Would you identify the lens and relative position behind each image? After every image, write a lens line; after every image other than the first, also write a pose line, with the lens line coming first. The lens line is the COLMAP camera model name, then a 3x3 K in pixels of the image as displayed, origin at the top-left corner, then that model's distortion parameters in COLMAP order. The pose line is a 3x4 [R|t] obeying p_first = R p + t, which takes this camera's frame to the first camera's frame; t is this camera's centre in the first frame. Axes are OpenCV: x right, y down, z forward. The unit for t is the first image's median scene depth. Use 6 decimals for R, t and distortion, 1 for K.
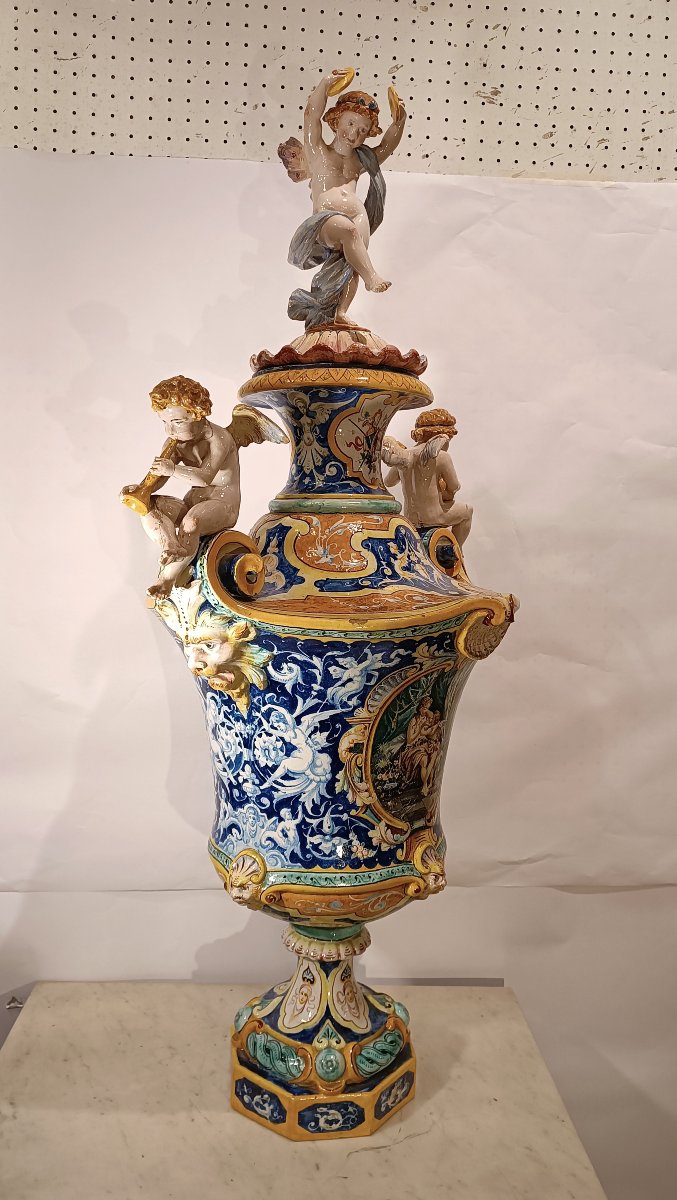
lens RADIAL K [[851.4, 0, 334.0], [0, 851.4, 607.3], [0, 0, 1]] dist [-0.004268, -0.007144]
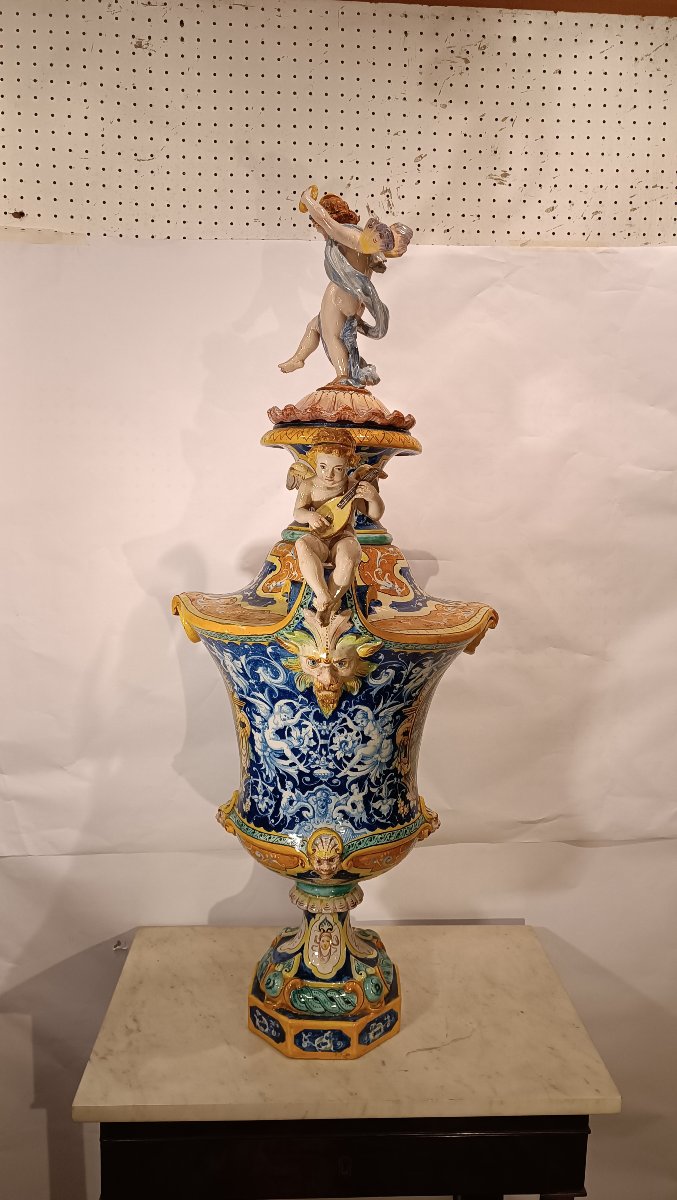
lens RADIAL K [[792.3, 0, 338.2], [0, 792.3, 605.5], [0, 0, 1]] dist [-0.007280, -0.000429]
pose [[0.999645, -0.021581, -0.015605, -0.038123], [0.021852, 0.999610, 0.017403, -0.030968], [0.015224, -0.017738, 0.999727, -0.116109]]
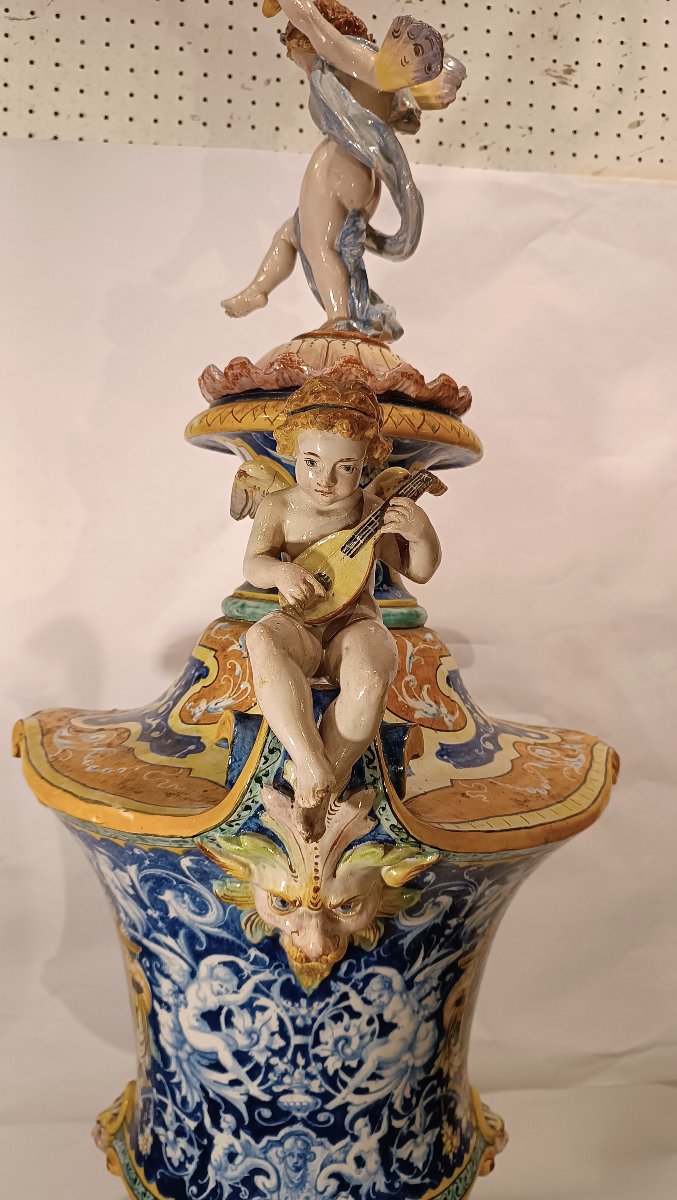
lens RADIAL K [[851.4, 0, 339.7], [0, 851.4, 607.2], [0, 0, 1]] dist [-0.004268, -0.007144]
pose [[0.999192, -0.013144, 0.037985, -0.061363], [0.015226, 0.998368, -0.055035, -0.065315], [-0.037200, 0.055569, 0.997762, 0.244868]]
